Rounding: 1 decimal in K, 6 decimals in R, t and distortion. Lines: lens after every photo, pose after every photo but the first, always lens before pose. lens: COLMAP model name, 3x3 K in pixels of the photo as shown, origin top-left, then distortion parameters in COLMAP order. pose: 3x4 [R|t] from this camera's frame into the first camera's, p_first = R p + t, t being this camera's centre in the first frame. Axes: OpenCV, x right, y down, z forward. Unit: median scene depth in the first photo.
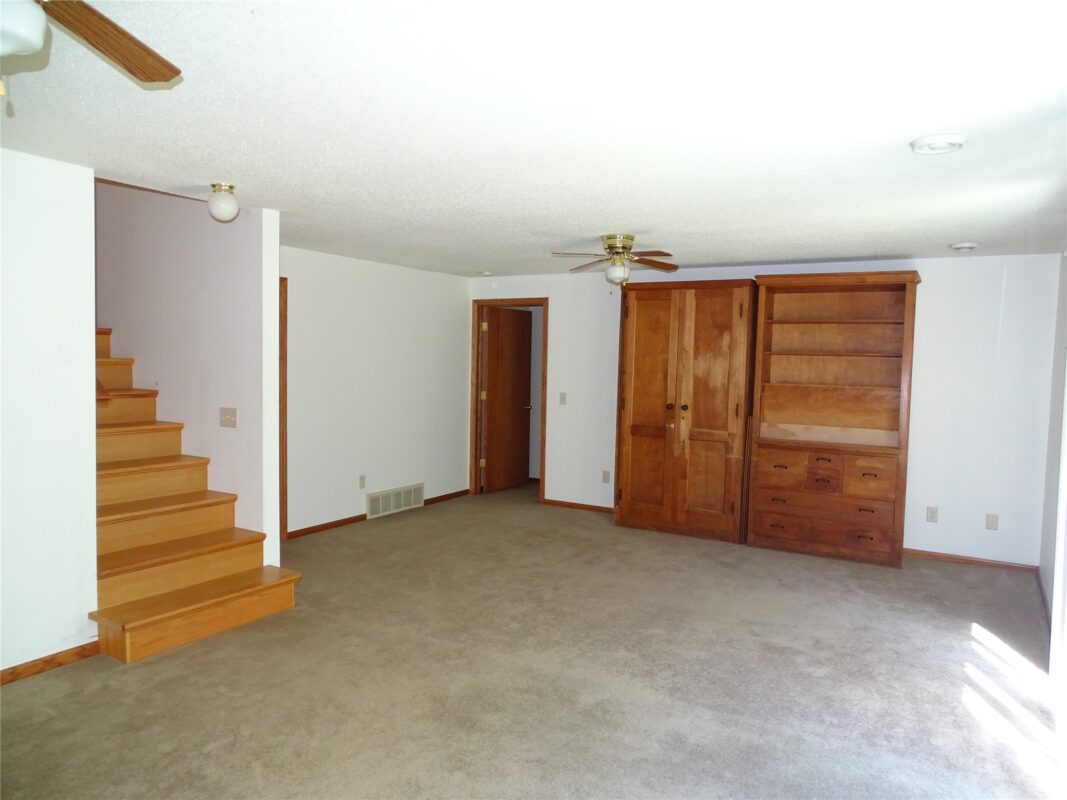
lens RADIAL K [[766.2, 0, 532.9], [0, 766.2, 396.4], [0, 0, 1]] dist [0.012450, -0.000126]
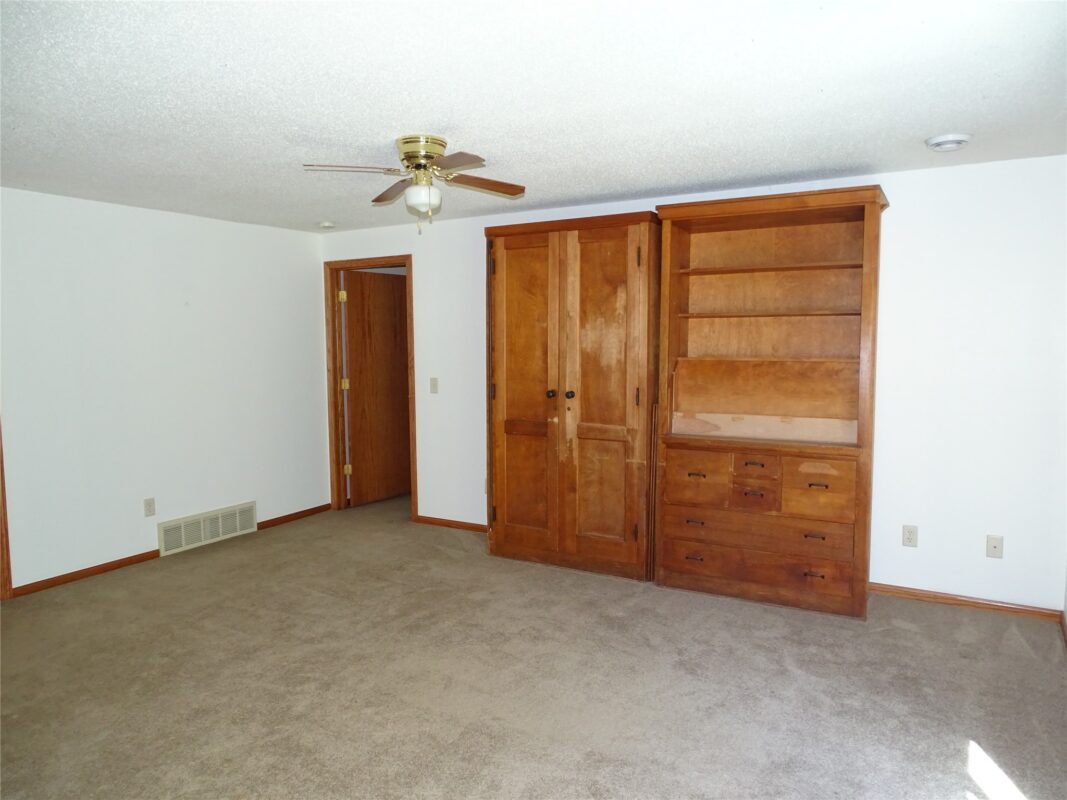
lens RADIAL K [[766.2, 0, 532.9], [0, 766.2, 396.4], [0, 0, 1]] dist [0.012450, -0.000126]
pose [[0.999487, -0.031675, 0.004661, 0.164370], [0.031541, 0.999152, 0.026465, -0.004264], [-0.005496, -0.026305, 0.999639, 0.282844]]
